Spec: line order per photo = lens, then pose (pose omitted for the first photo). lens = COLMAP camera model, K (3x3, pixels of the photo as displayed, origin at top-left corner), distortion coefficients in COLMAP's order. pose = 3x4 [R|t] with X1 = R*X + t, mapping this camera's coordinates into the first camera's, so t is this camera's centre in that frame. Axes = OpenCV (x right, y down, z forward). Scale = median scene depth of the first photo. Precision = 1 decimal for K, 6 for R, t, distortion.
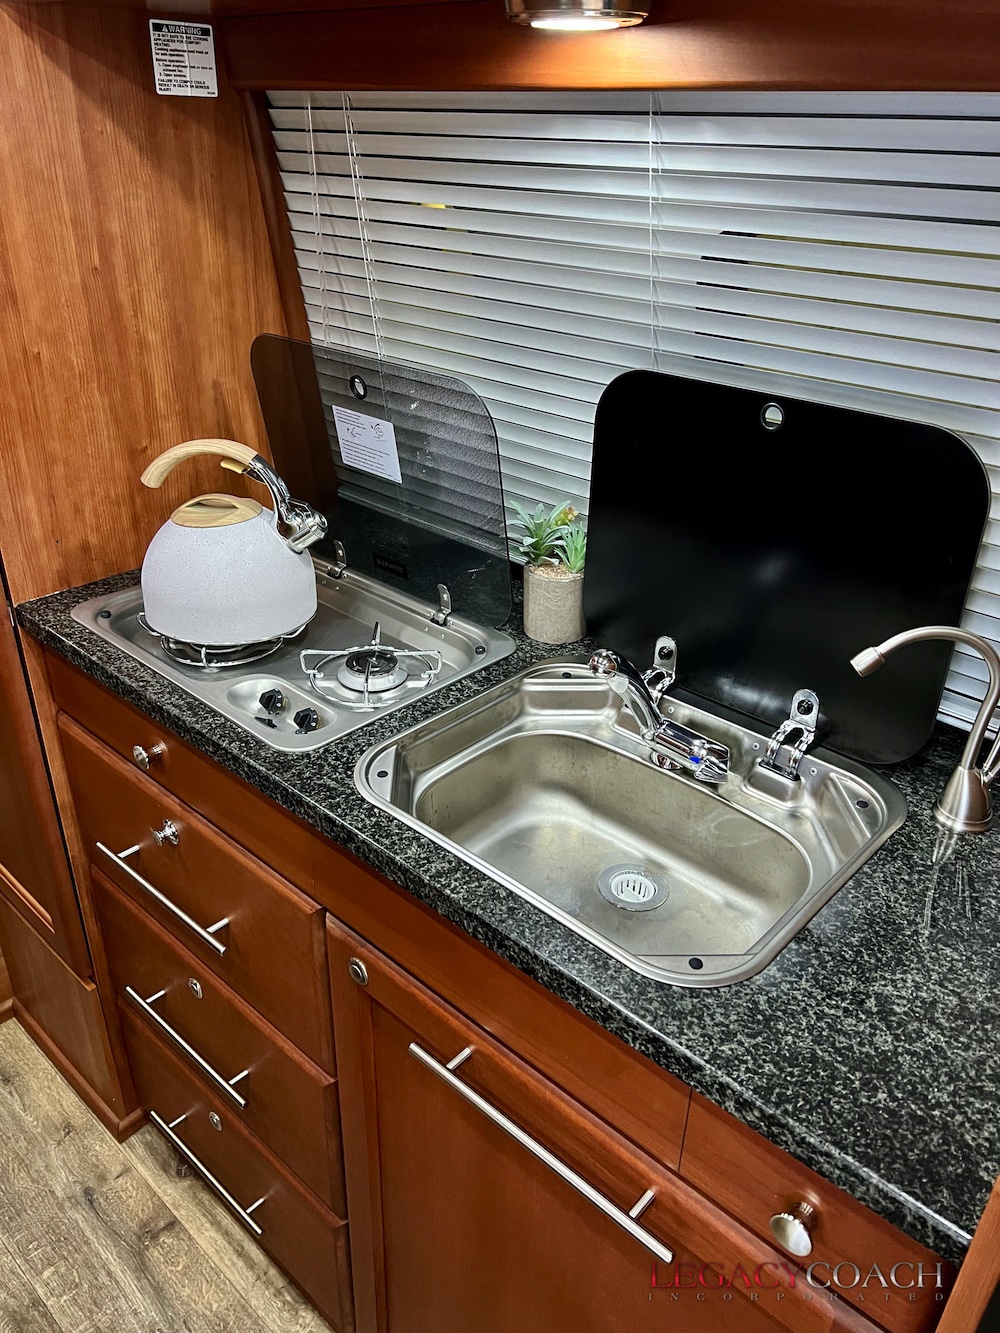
lens RADIAL K [[1006.8, 0, 503.0], [0, 1006.8, 671.7], [0, 0, 1]] dist [0.047408, -0.060143]
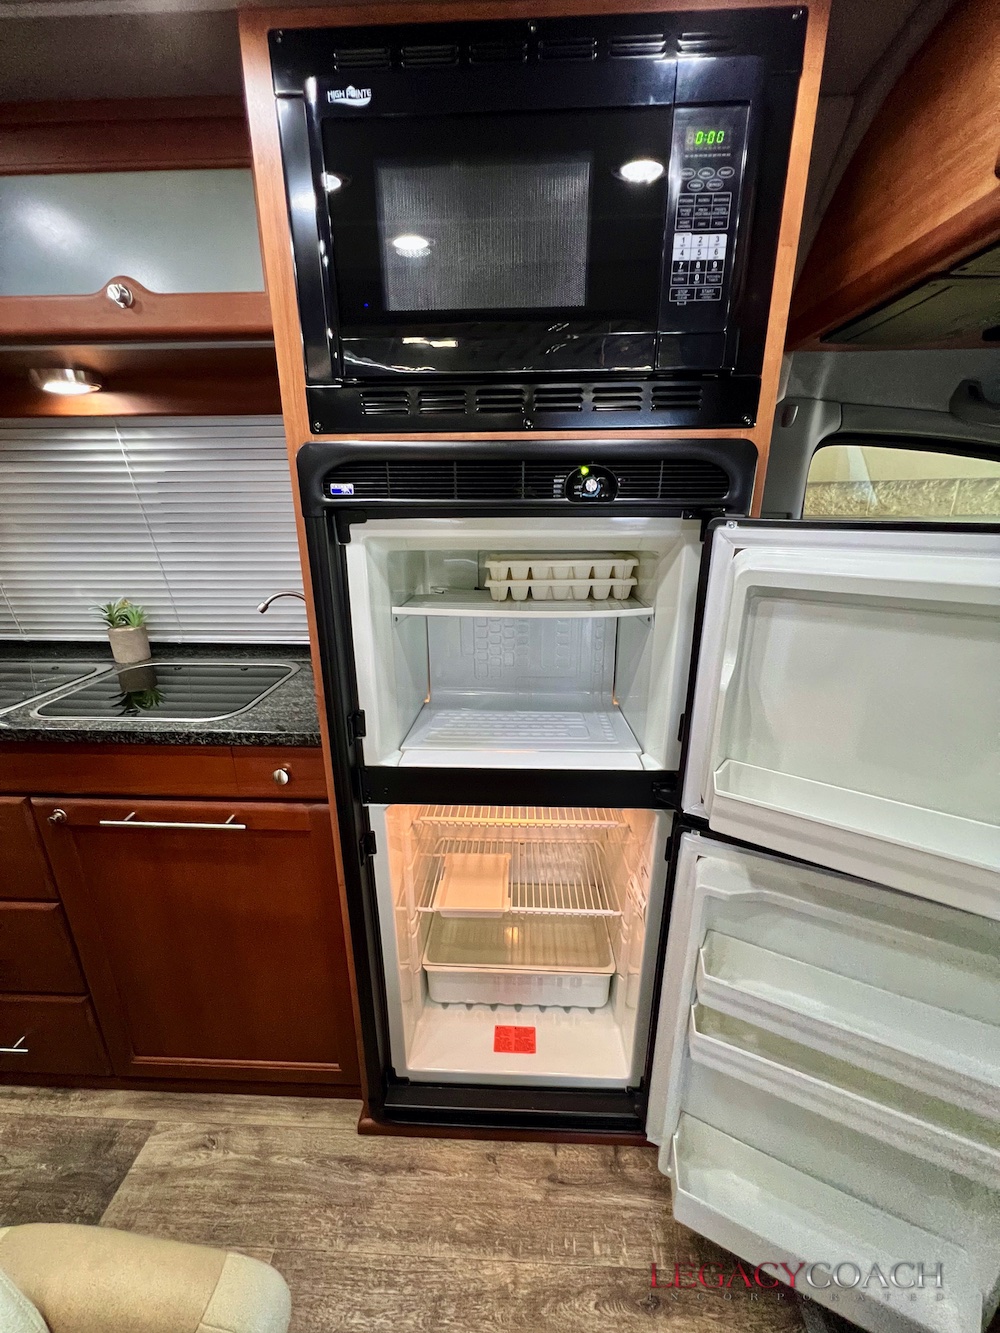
lens RADIAL K [[533.2, 0, 498.4], [0, 533.2, 666.5], [0, 0, 1]] dist [-0.001080, 0.000213]
pose [[0.761164, -0.226538, 0.607708, -0.966625], [0.326827, 0.943320, -0.057711, -0.132999], [-0.560190, 0.242543, 0.792061, 0.432575]]
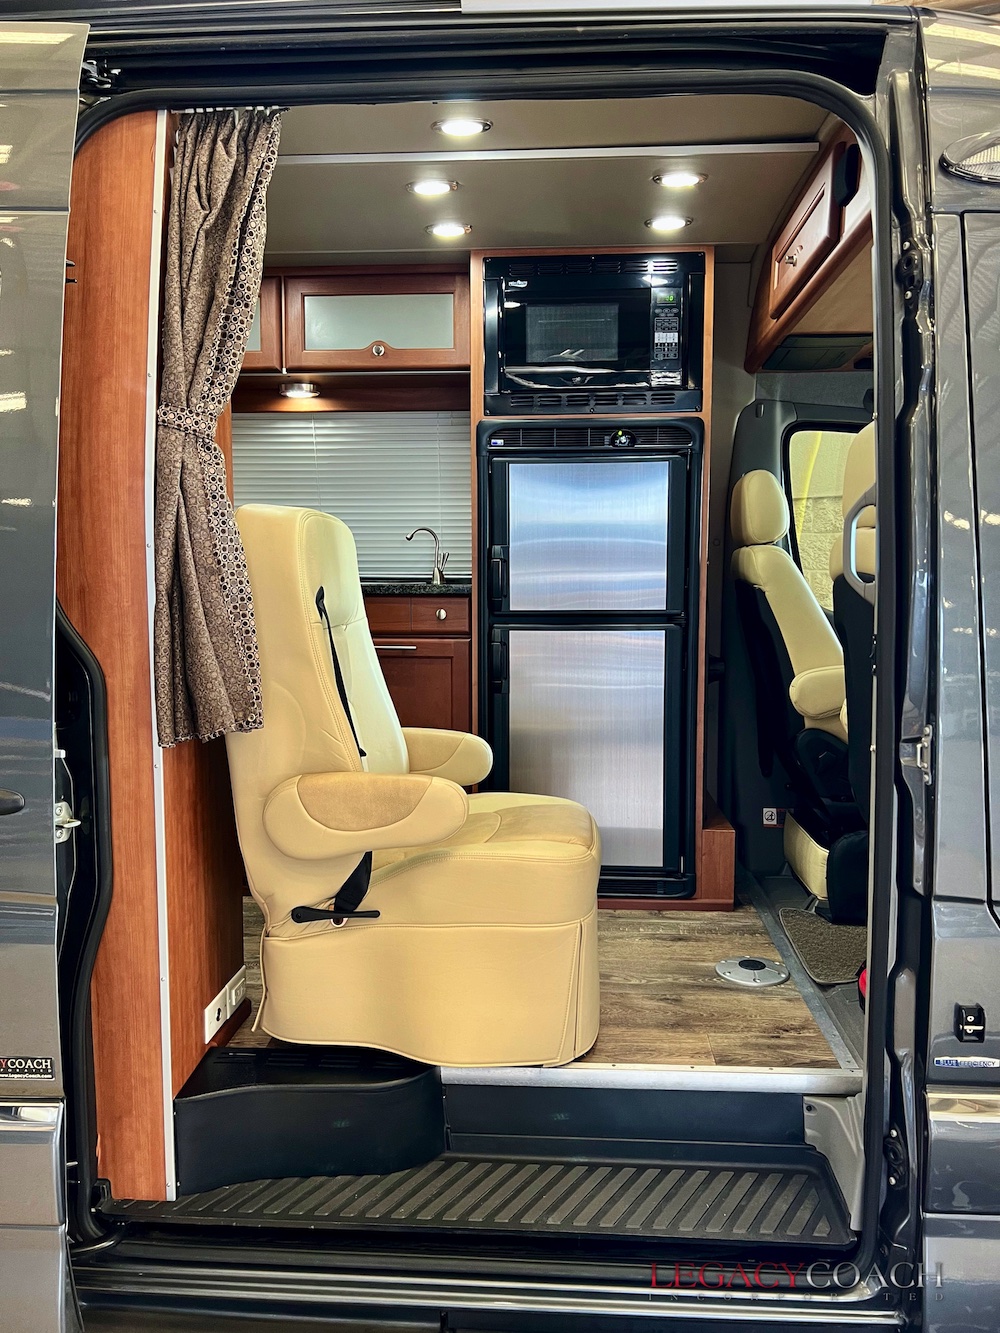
lens RADIAL K [[1006.8, 0, 505.6], [0, 1006.8, 674.2], [0, 0, 1]] dist [0.047408, -0.060143]
pose [[0.777051, -0.087886, 0.623272, -2.194092], [0.315545, 0.911181, -0.264916, 0.706999], [-0.544632, 0.402523, 0.735766, -0.553844]]
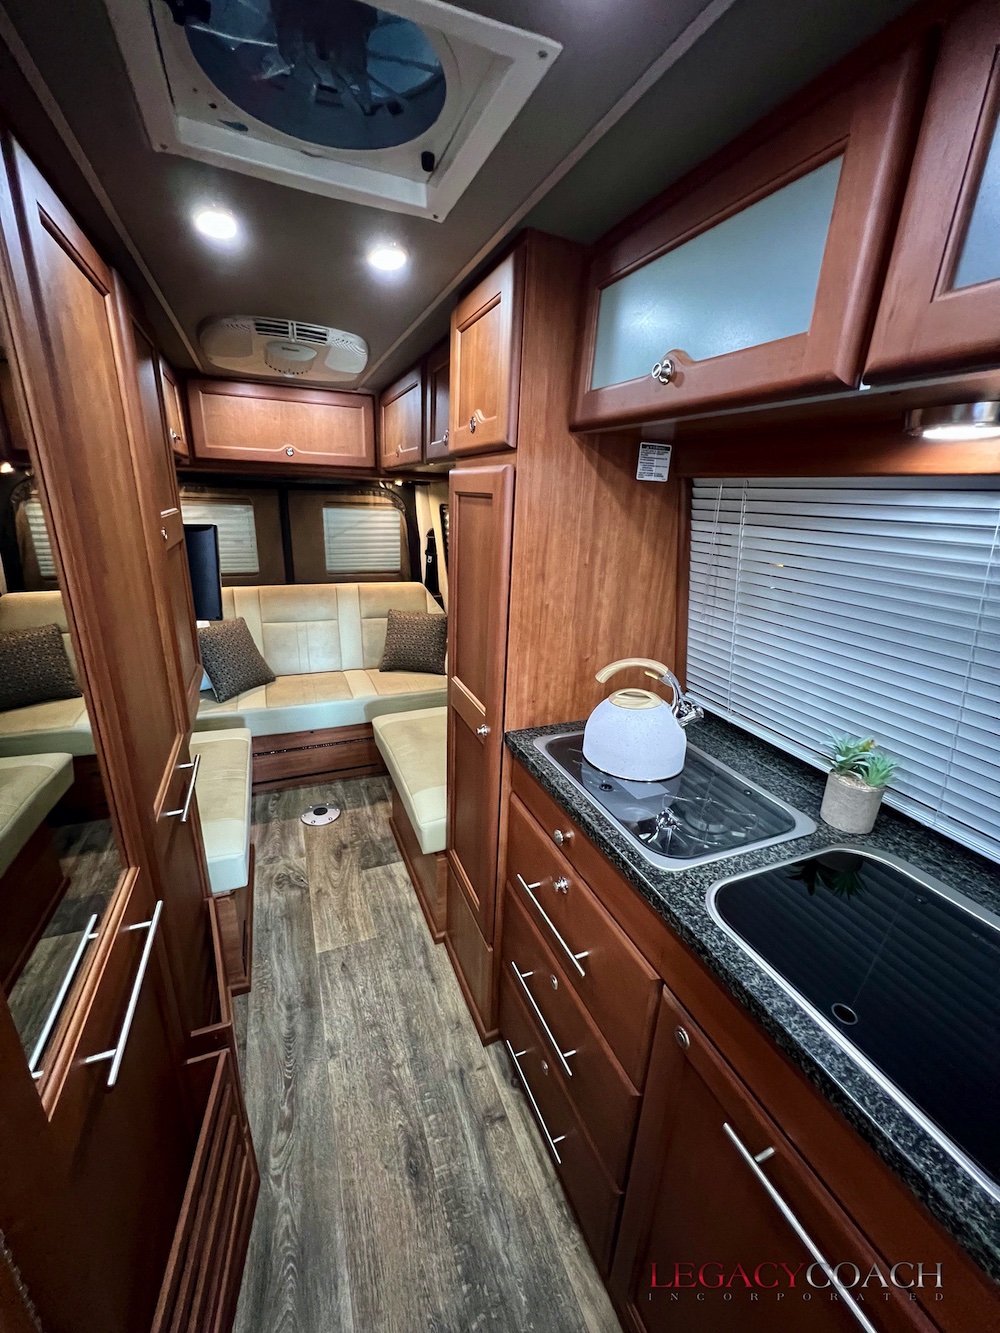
lens RADIAL K [[533.2, 0, 501.7], [0, 533.2, 668.0], [0, 0, 1]] dist [-0.001080, 0.000213]
pose [[0.908576, 0.144625, -0.391884, -0.125882], [-0.215065, 0.966215, -0.142043, -0.038781], [0.358101, 0.213338, 0.908983, 0.090019]]
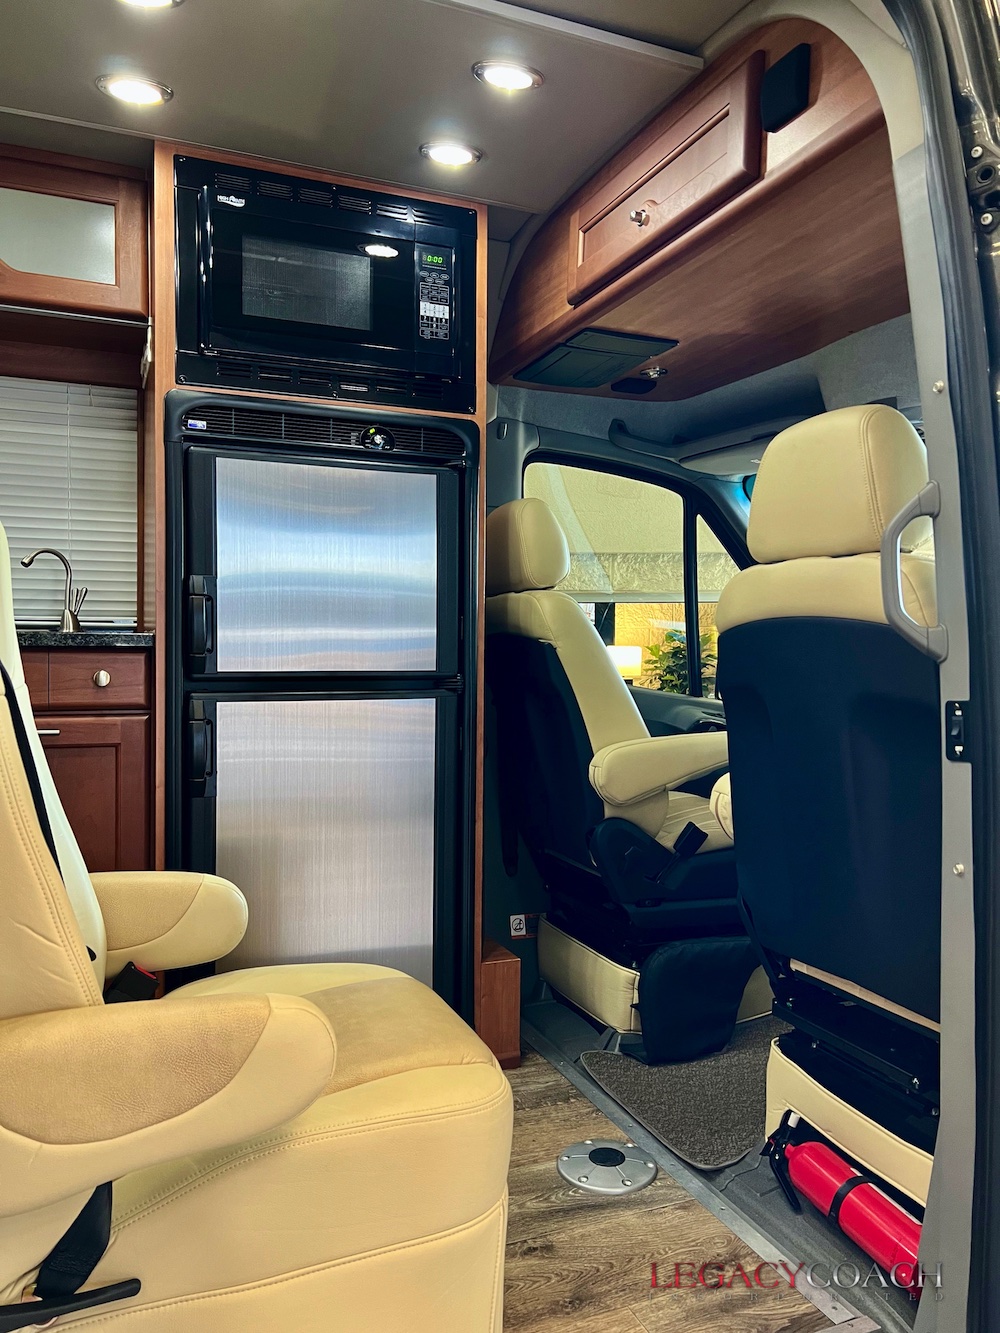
lens RADIAL K [[1006.8, 0, 510.8], [0, 1006.8, 671.1], [0, 0, 1]] dist [0.047408, -0.060143]
pose [[0.413196, -0.046539, 0.909452, -1.958926], [0.431622, 0.889396, -0.150589, 0.380676], [-0.801855, 0.454762, 0.387582, 0.140091]]
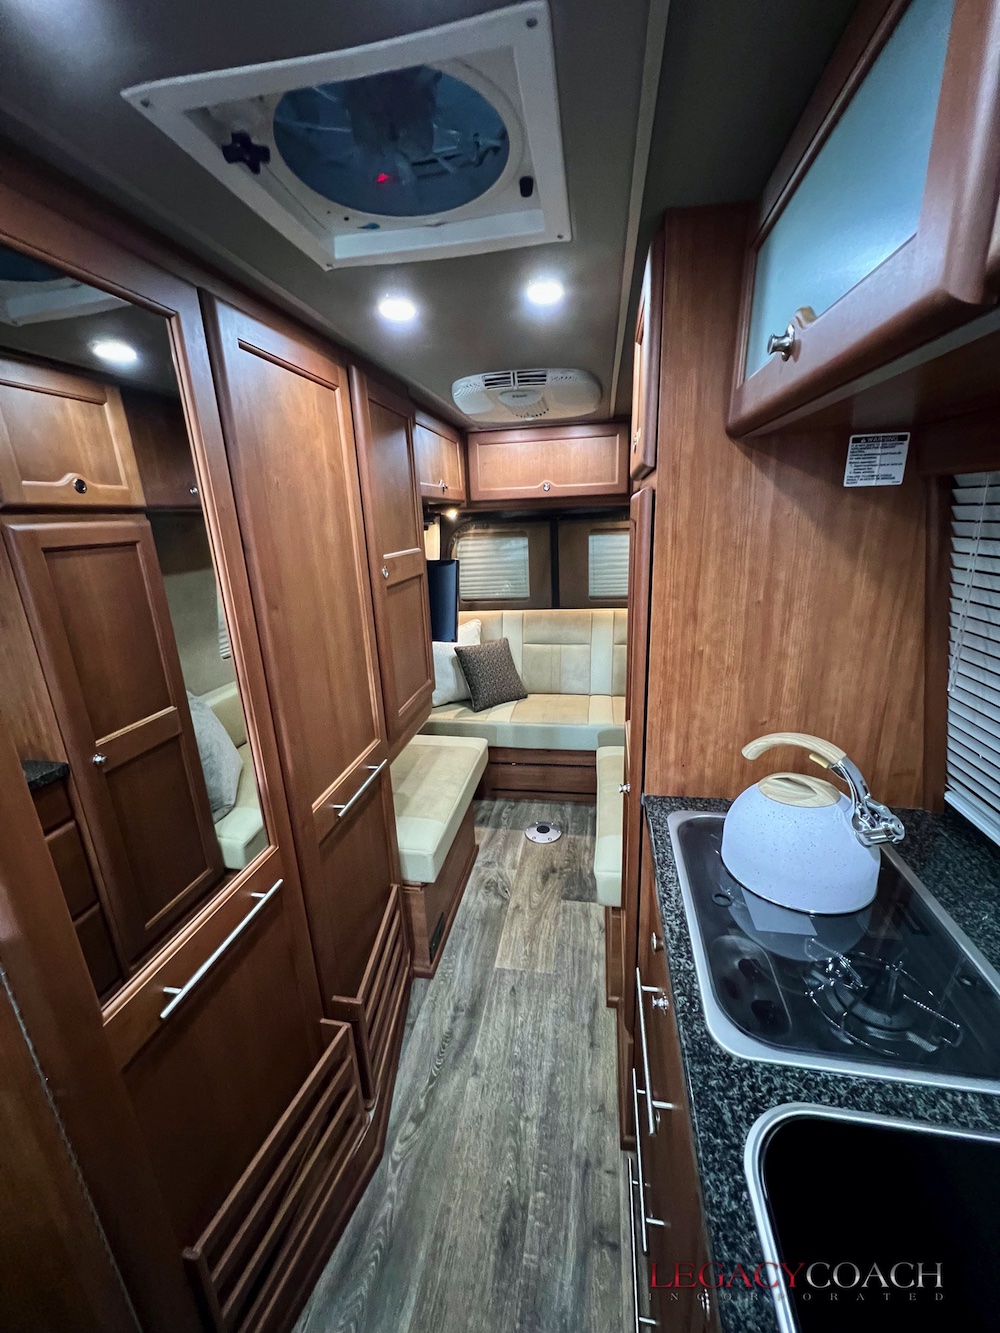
lens RADIAL K [[533.2, 0, 499.6], [0, 533.2, 667.9], [0, 0, 1]] dist [-0.001080, 0.000213]
pose [[0.533427, 0.192102, -0.823743, 0.045275], [-0.352236, 0.935859, -0.009847, -0.166706], [0.769016, 0.295405, 0.566878, 0.303442]]
